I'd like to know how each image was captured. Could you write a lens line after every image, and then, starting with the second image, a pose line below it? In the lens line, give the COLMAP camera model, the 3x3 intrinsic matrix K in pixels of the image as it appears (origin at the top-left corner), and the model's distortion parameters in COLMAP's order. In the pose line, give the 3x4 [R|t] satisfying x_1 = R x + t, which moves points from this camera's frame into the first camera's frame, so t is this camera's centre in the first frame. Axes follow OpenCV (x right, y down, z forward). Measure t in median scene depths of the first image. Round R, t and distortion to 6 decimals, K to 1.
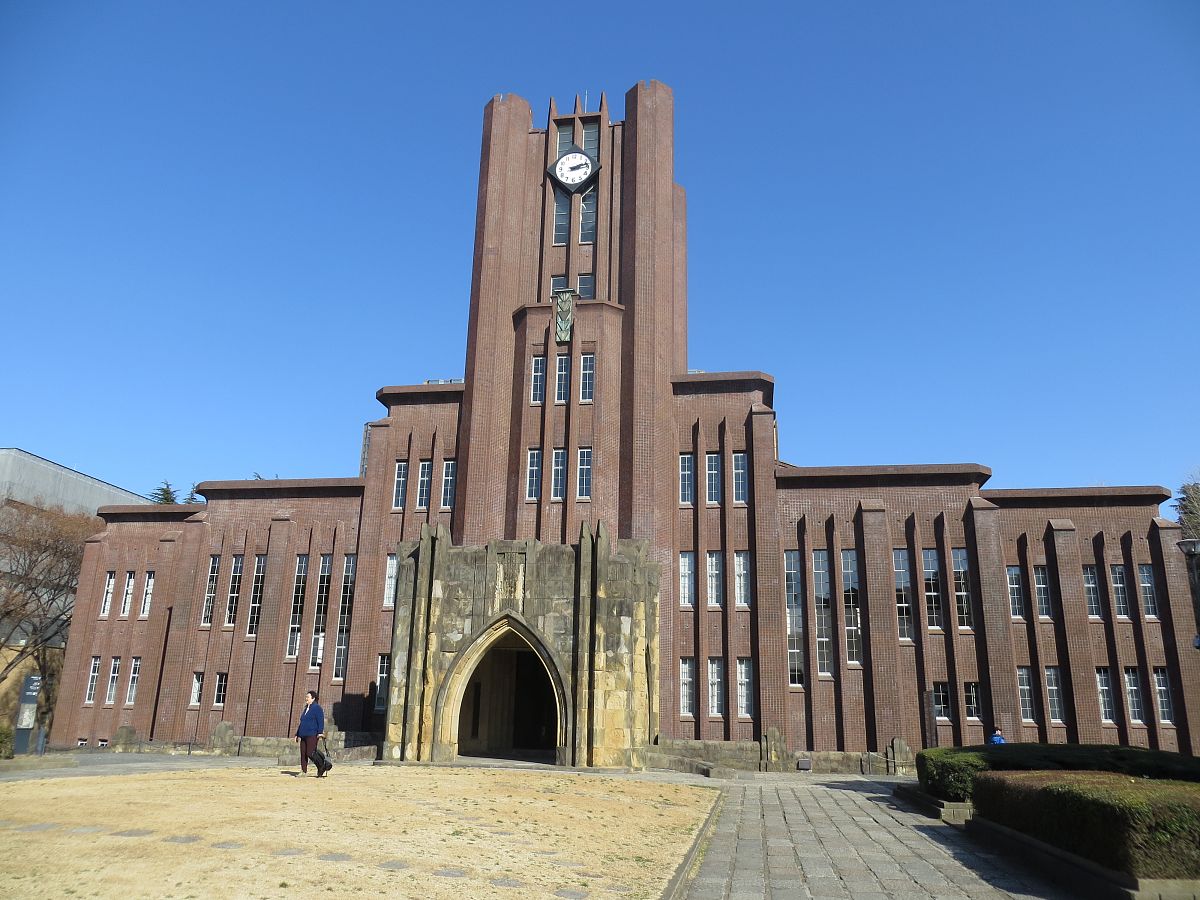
lens RADIAL K [[911.4, 0, 600.0], [0, 911.4, 450.0], [0, 0, 1]] dist [-0.010244, -0.000299]
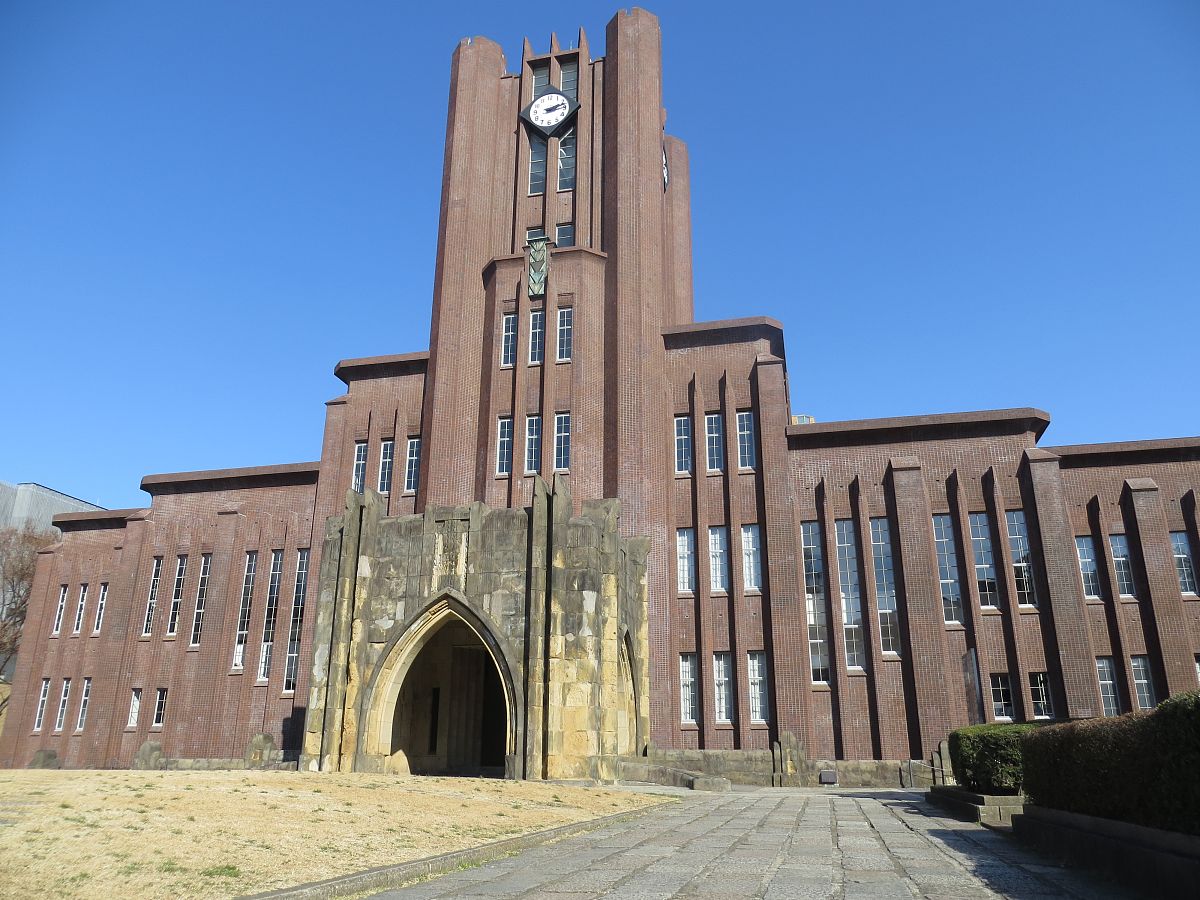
lens RADIAL K [[911.4, 0, 600.0], [0, 911.4, 450.0], [0, 0, 1]] dist [-0.010244, -0.000299]
pose [[0.997452, -0.039168, -0.059622, 0.071573], [0.036626, 0.998397, -0.043151, 0.074076], [0.061216, 0.040858, 0.997288, 0.153589]]
